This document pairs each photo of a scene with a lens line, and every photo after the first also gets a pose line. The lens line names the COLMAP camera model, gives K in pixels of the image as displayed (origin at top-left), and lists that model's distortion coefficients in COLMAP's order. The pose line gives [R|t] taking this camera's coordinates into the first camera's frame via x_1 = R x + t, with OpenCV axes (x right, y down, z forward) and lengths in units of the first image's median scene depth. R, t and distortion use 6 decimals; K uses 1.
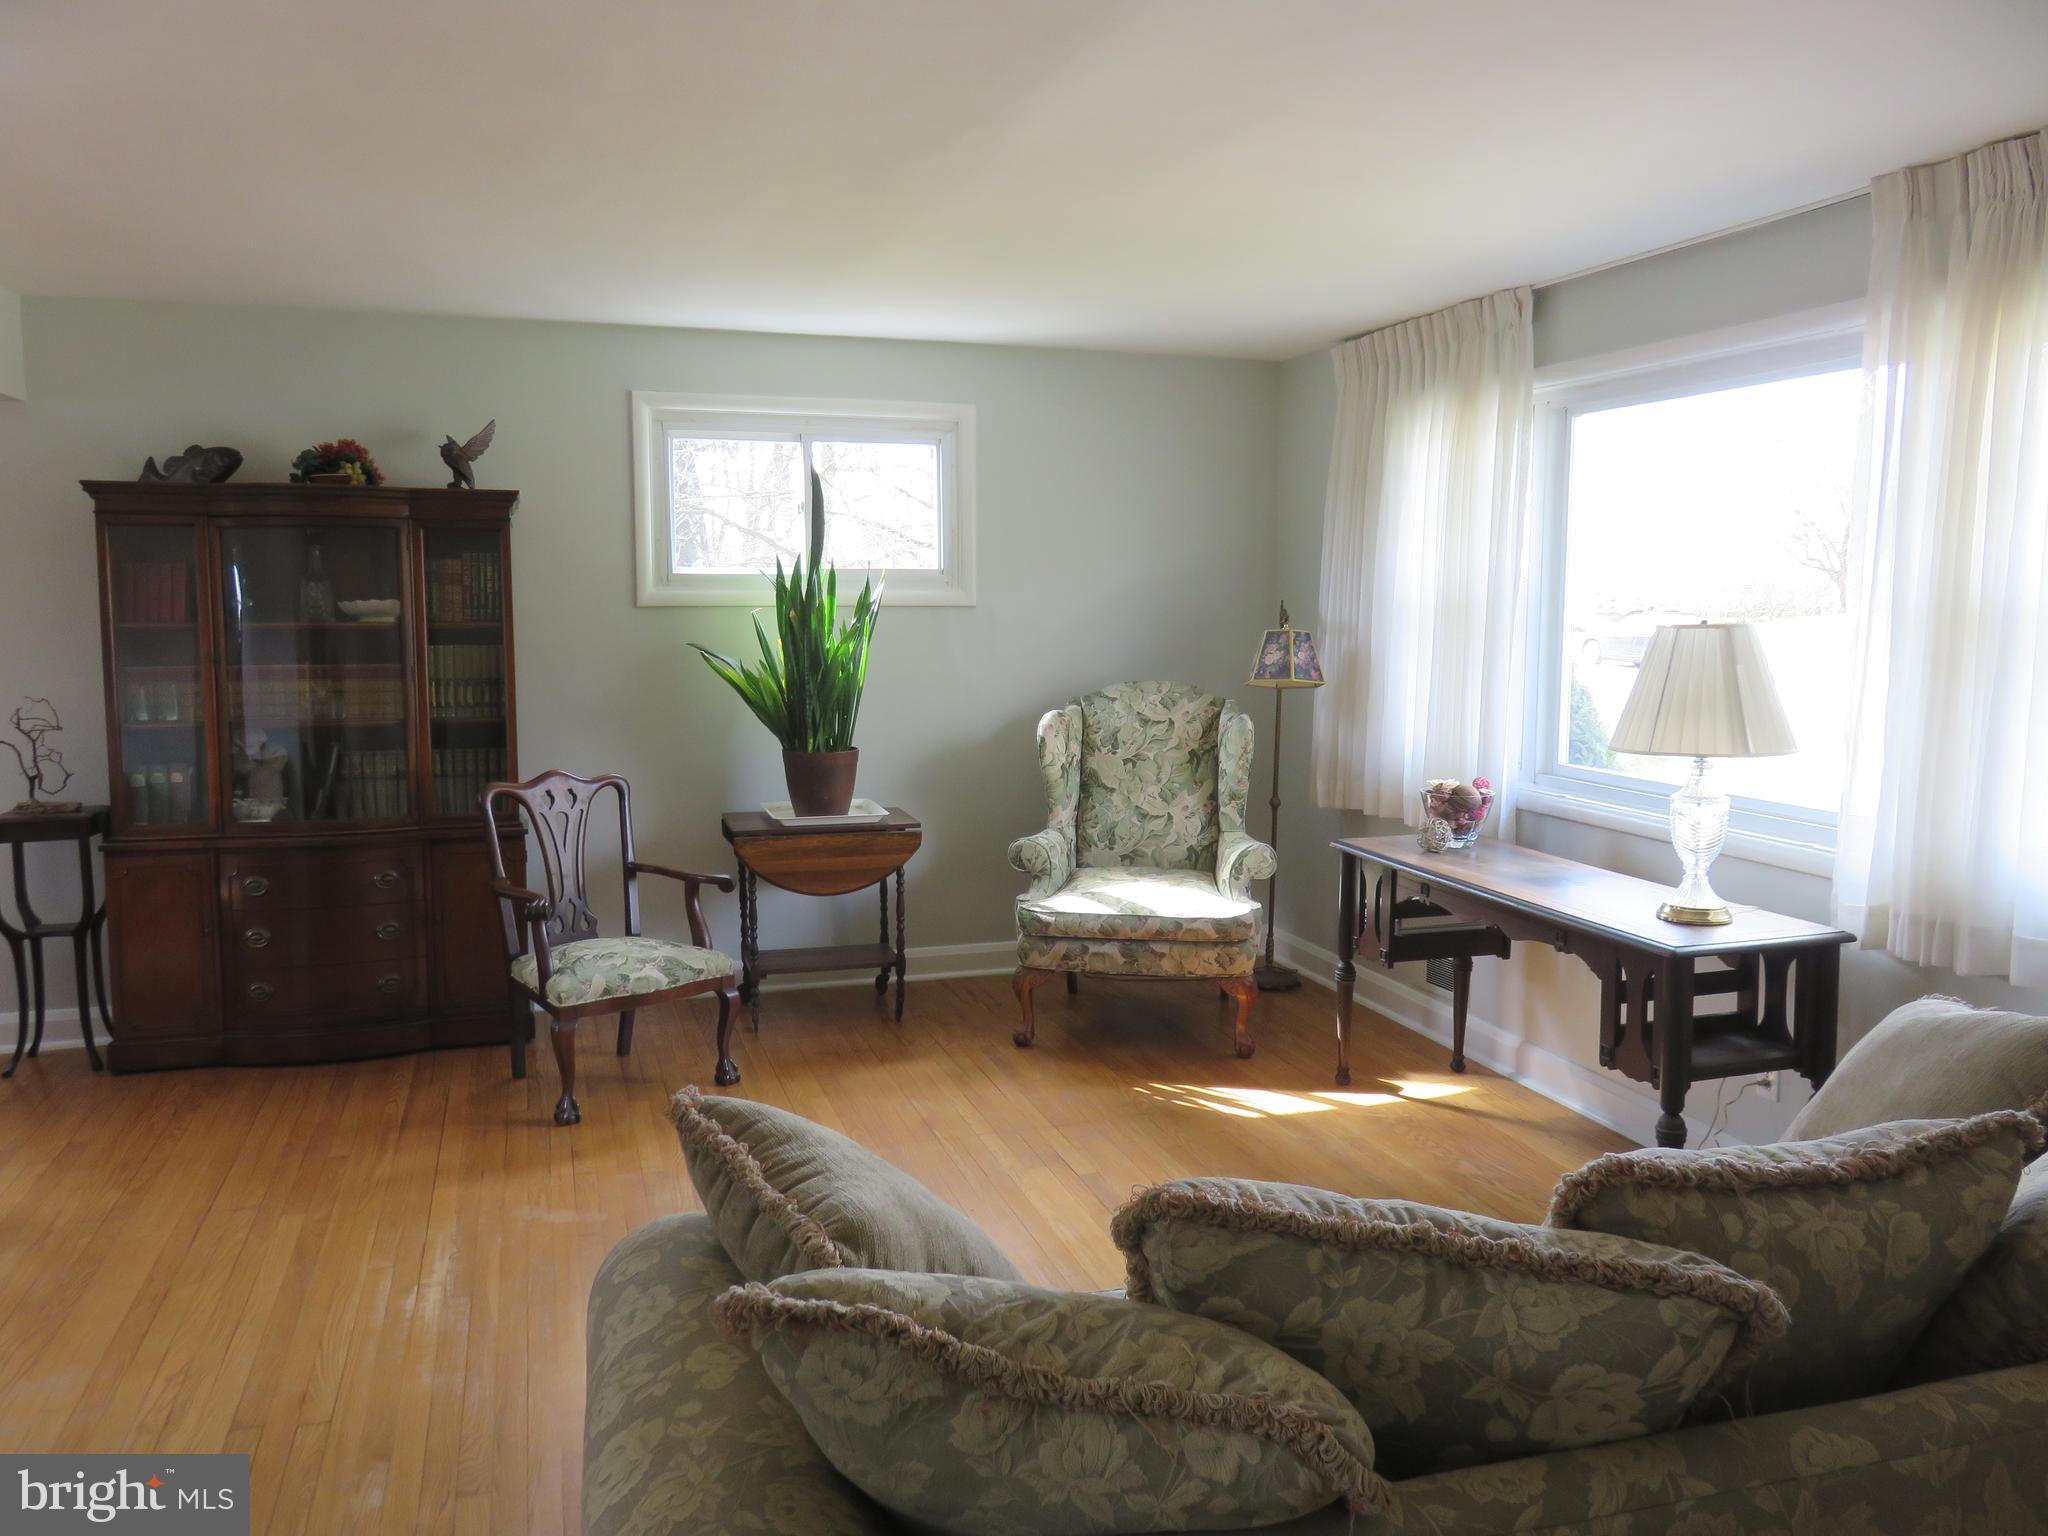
lens RADIAL K [[1549.6, 0, 1024.9], [0, 1549.6, 769.1], [0, 0, 1]] dist [0.012813, -0.004636]
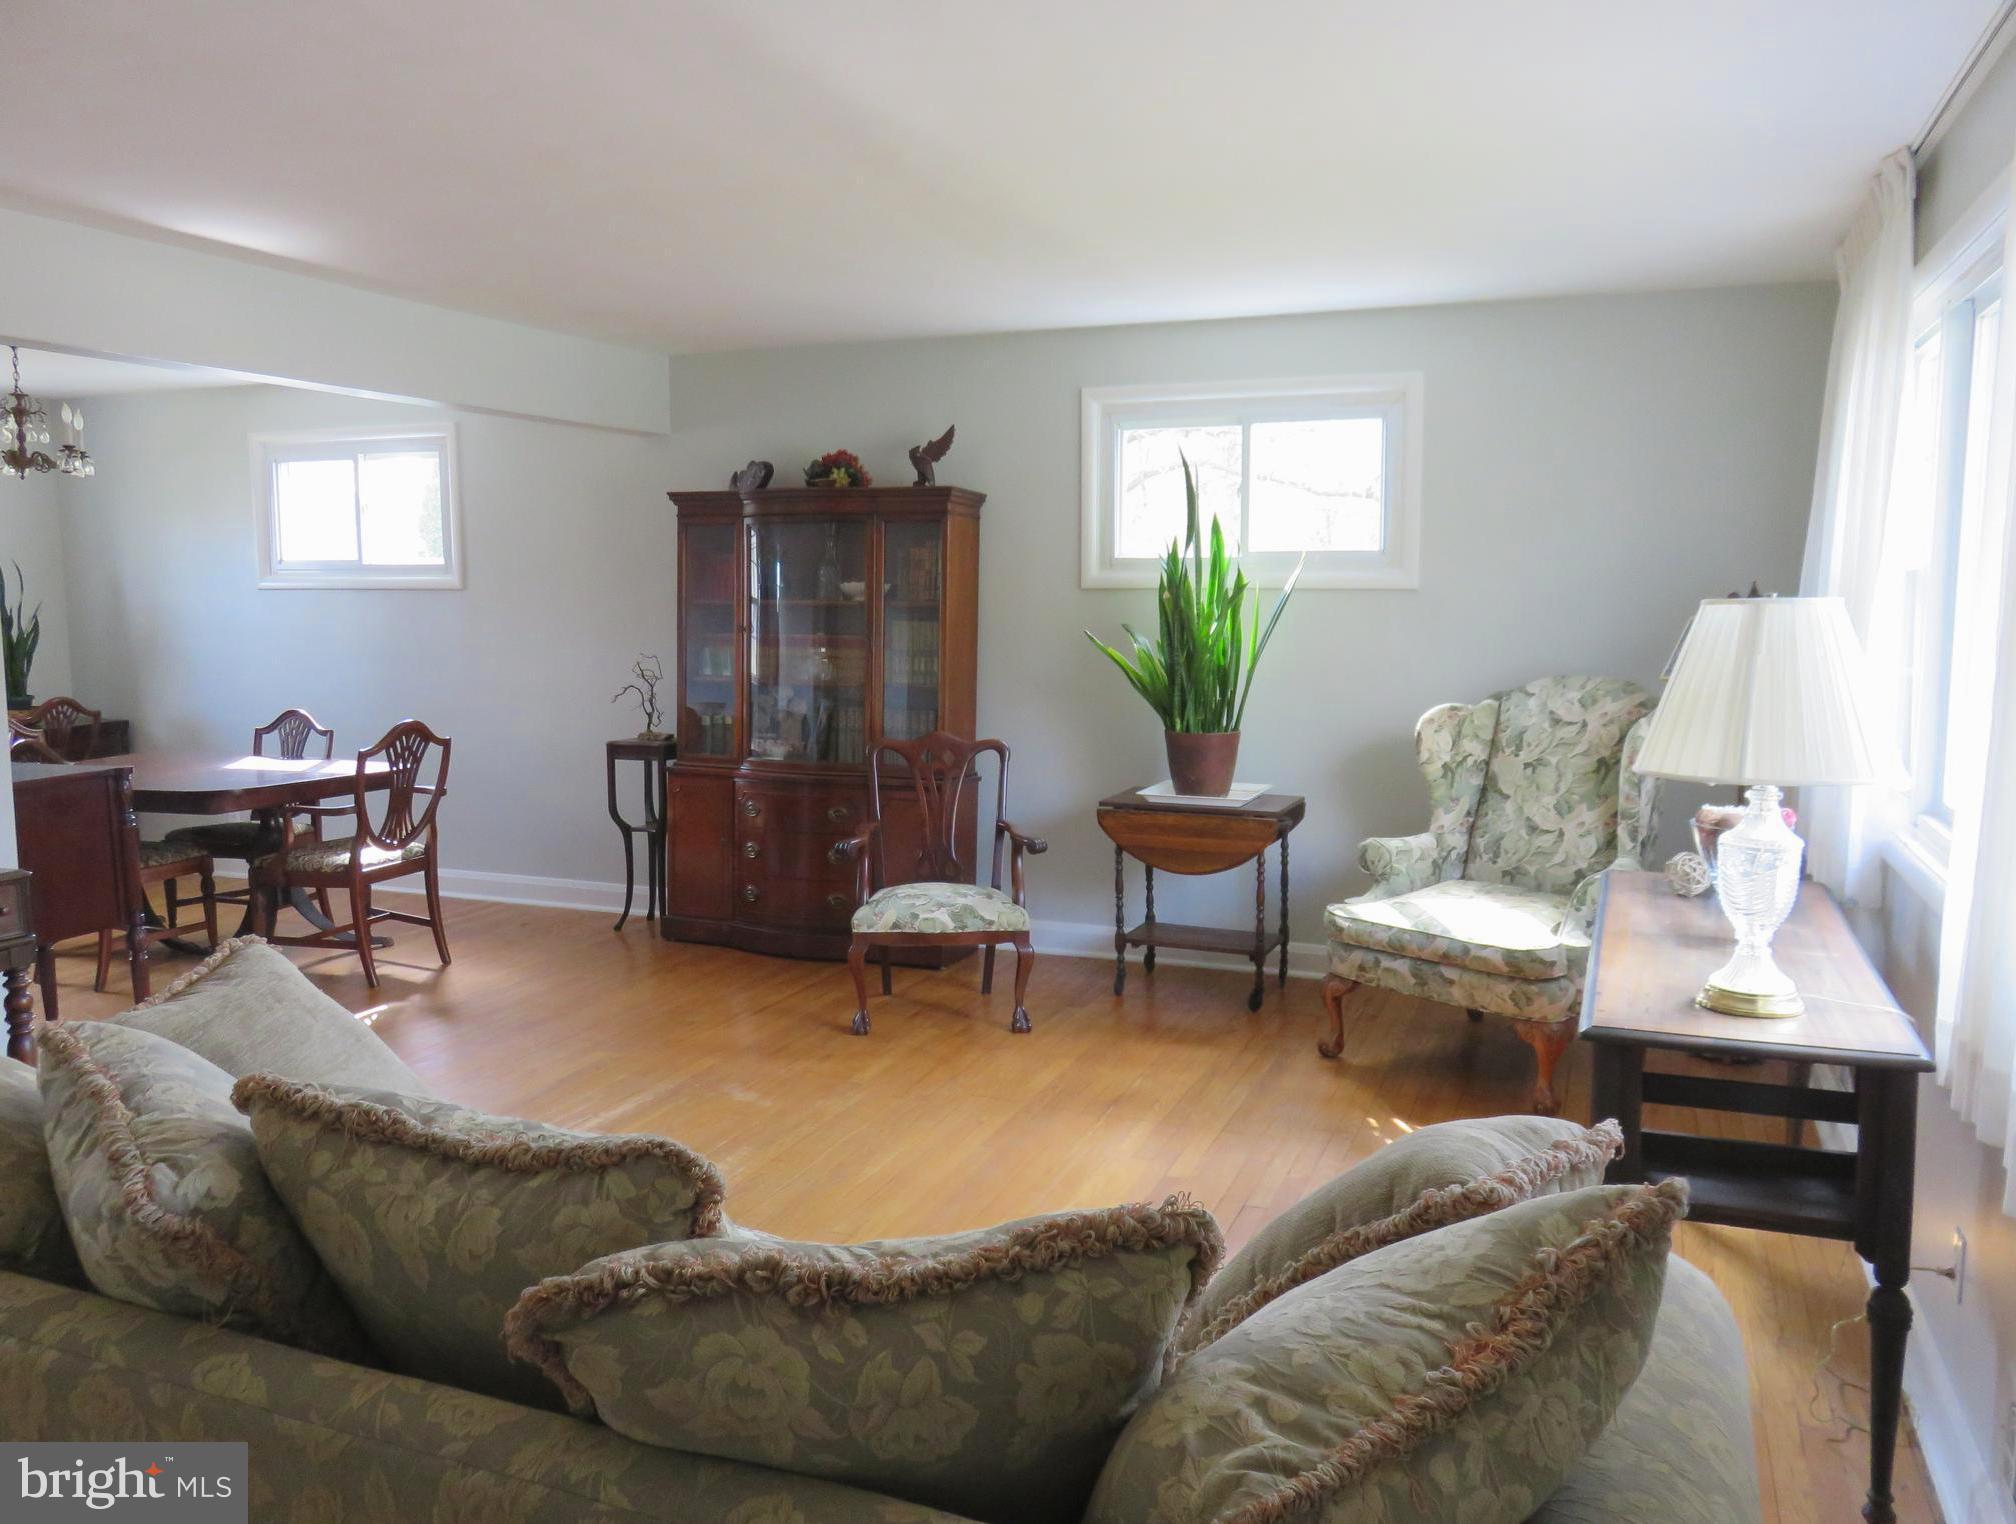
lens RADIAL K [[1545.5, 0, 1006.8], [0, 1545.5, 762.9], [0, 0, 1]] dist [0.009785, -0.023786]
pose [[0.771831, 0.071847, -0.631755, 0.430467], [-0.073001, 0.997038, 0.024202, -0.006917], [0.631622, 0.027439, 0.774790, 0.150164]]
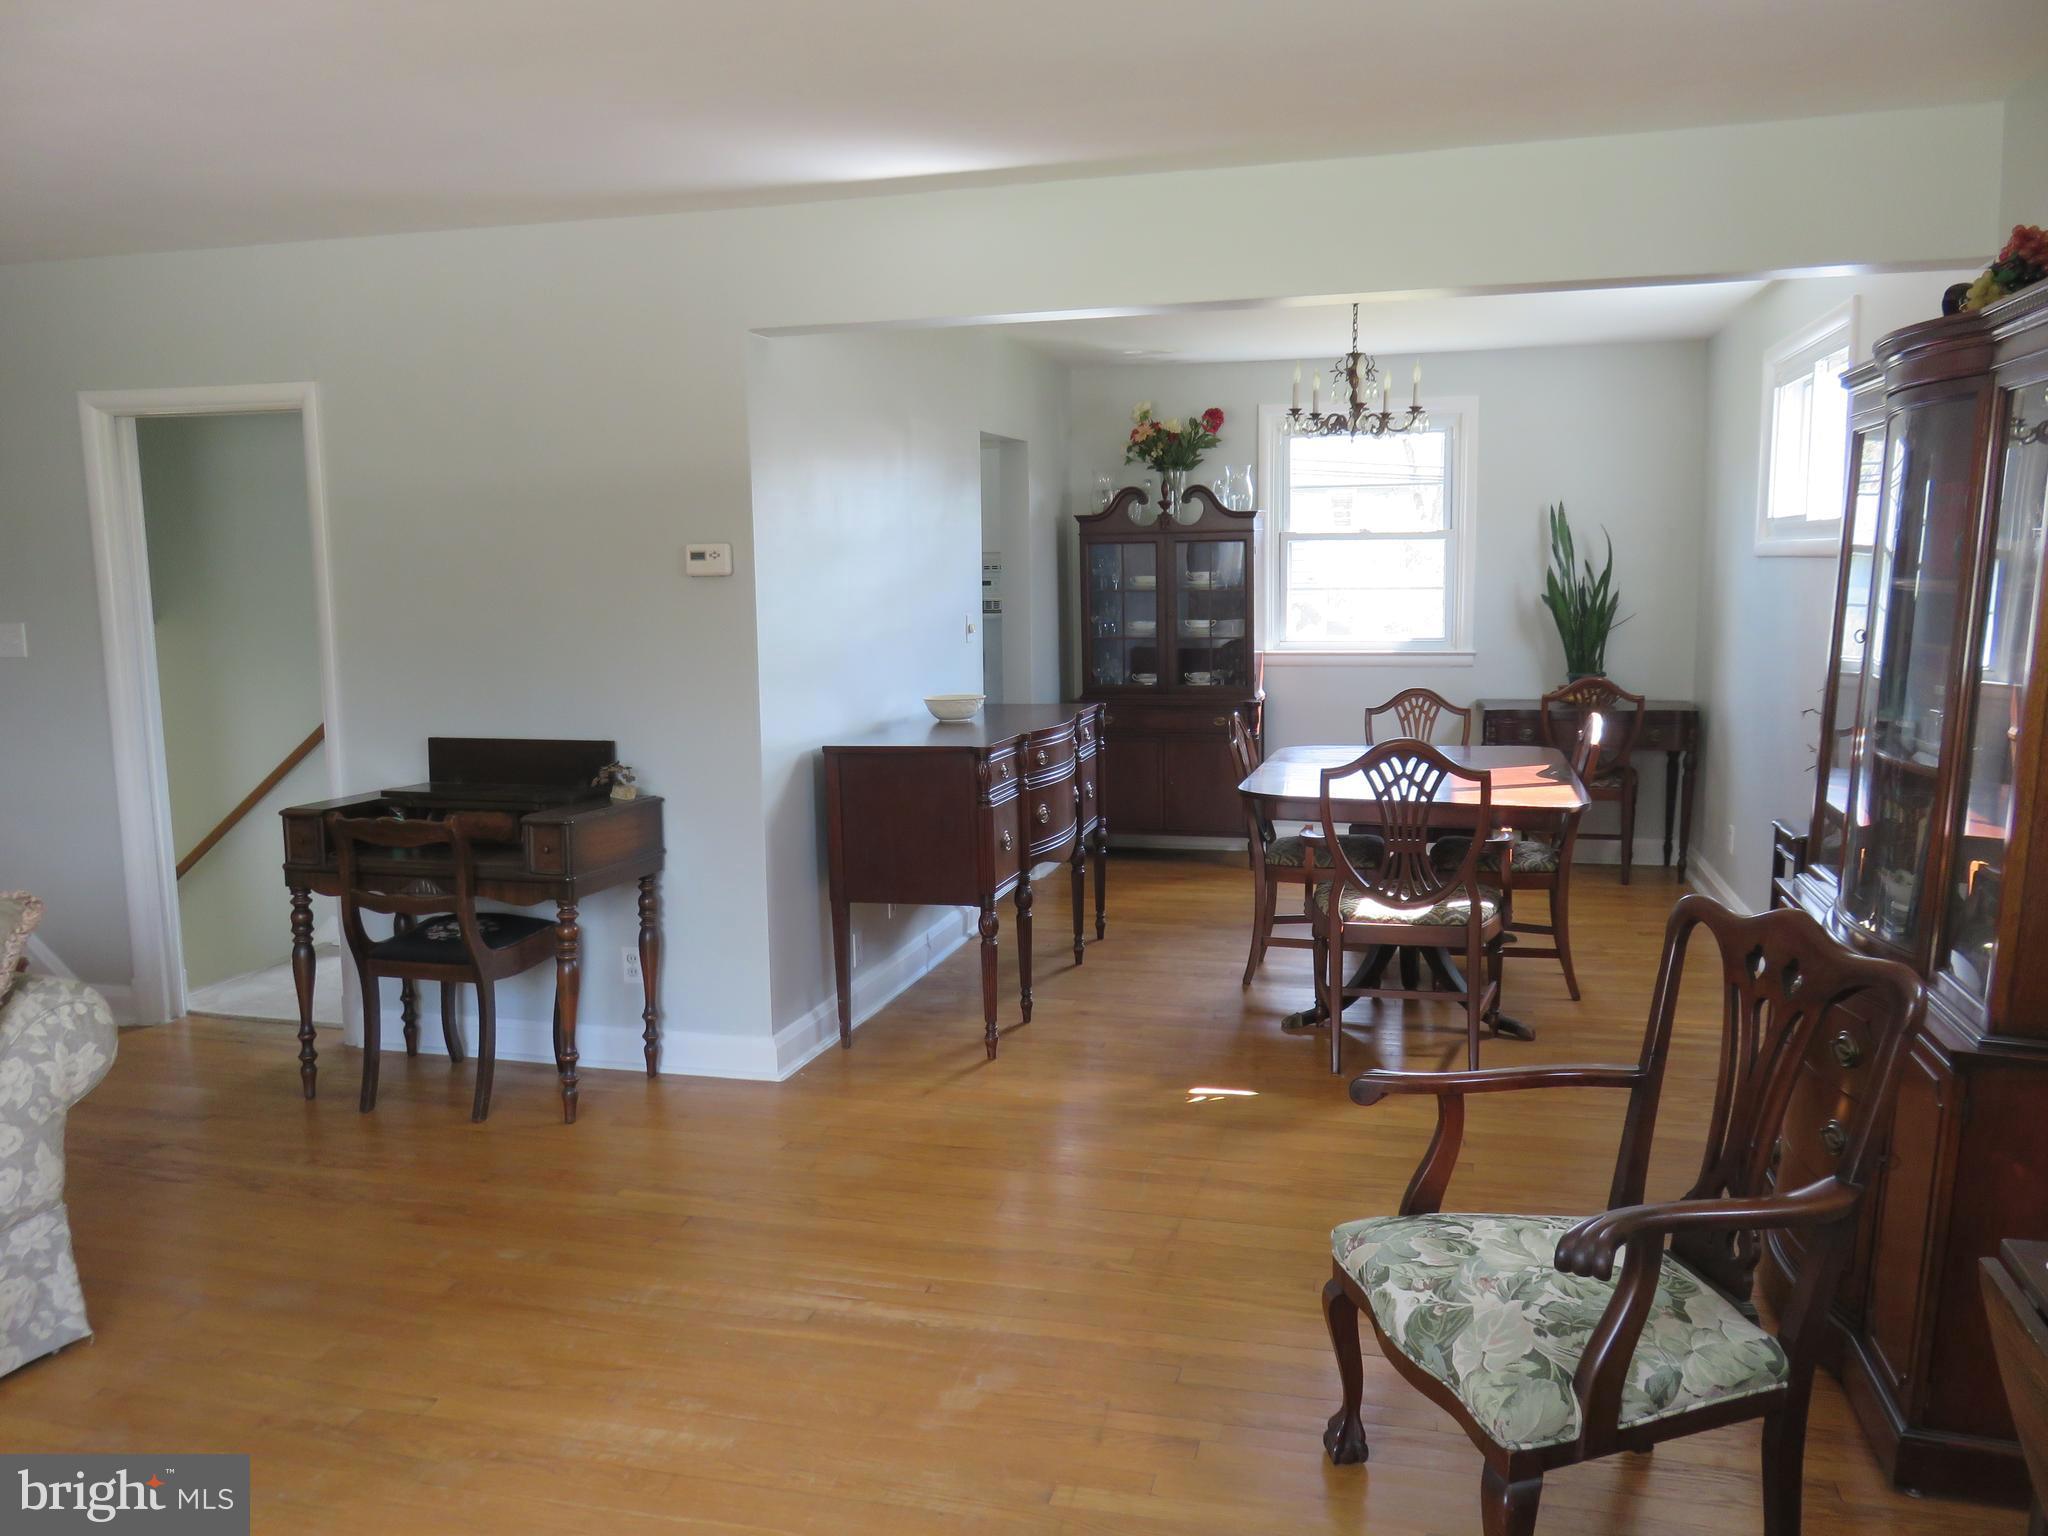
lens RADIAL K [[1549.6, 0, 1027.5], [0, 1549.6, 748.6], [0, 0, 1]] dist [0.012813, -0.004636]
pose [[-0.536621, 0.108092, -0.836871, 0.190321], [-0.086683, 0.979453, 0.182092, -0.105955], [0.839359, 0.170257, -0.516226, 0.993825]]
